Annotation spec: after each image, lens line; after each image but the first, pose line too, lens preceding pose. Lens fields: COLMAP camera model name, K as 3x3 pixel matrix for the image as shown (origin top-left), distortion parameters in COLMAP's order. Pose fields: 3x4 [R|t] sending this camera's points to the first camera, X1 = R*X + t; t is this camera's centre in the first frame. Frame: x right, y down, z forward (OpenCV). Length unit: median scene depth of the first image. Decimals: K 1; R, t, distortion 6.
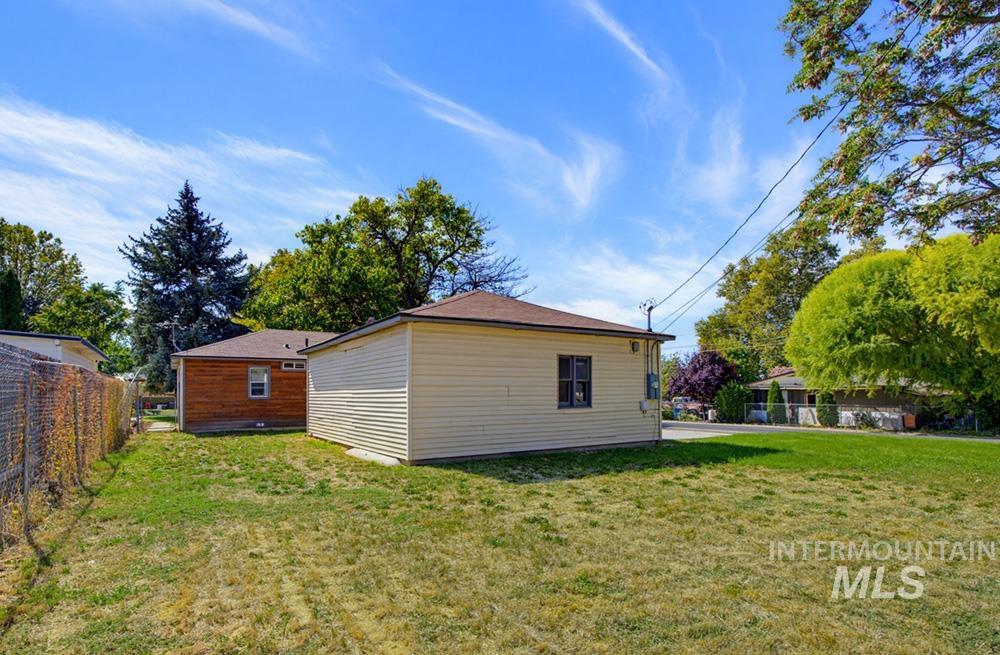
lens RADIAL K [[521.6, 0, 499.8], [0, 521.6, 374.6], [0, 0, 1]] dist [-0.002791, 0.021643]
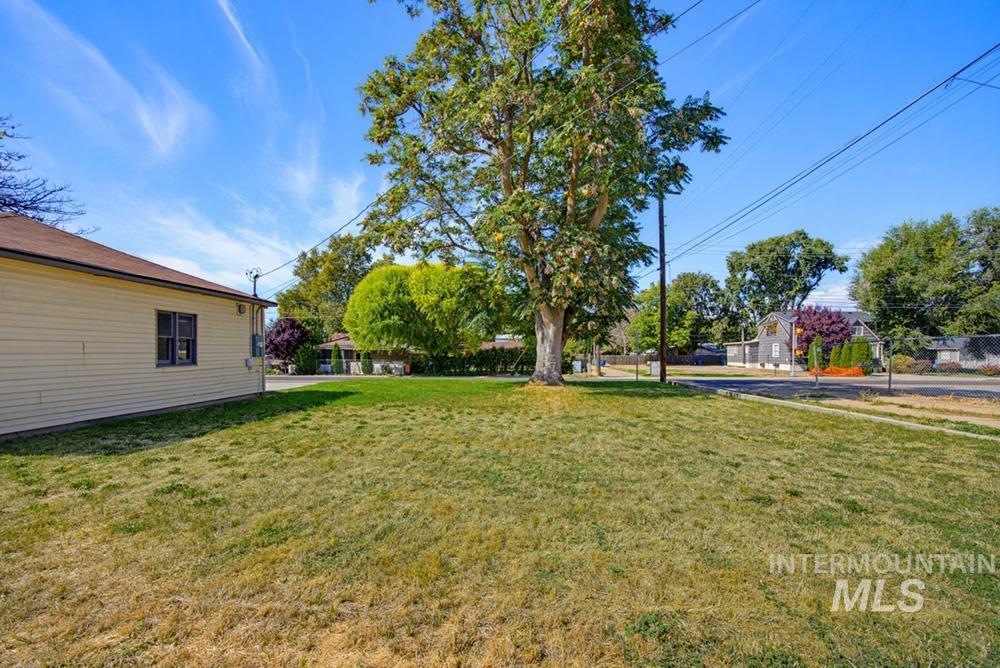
lens RADIAL K [[385.3, 0, 499.1], [0, 385.3, 350.9], [0, 0, 1]] dist [-0.000294, 0.006660]
pose [[0.578007, 0.006669, 0.816004, -0.082917], [-0.032718, 0.999352, 0.015008, 0.004219], [-0.815375, -0.035372, 0.577851, 0.079338]]
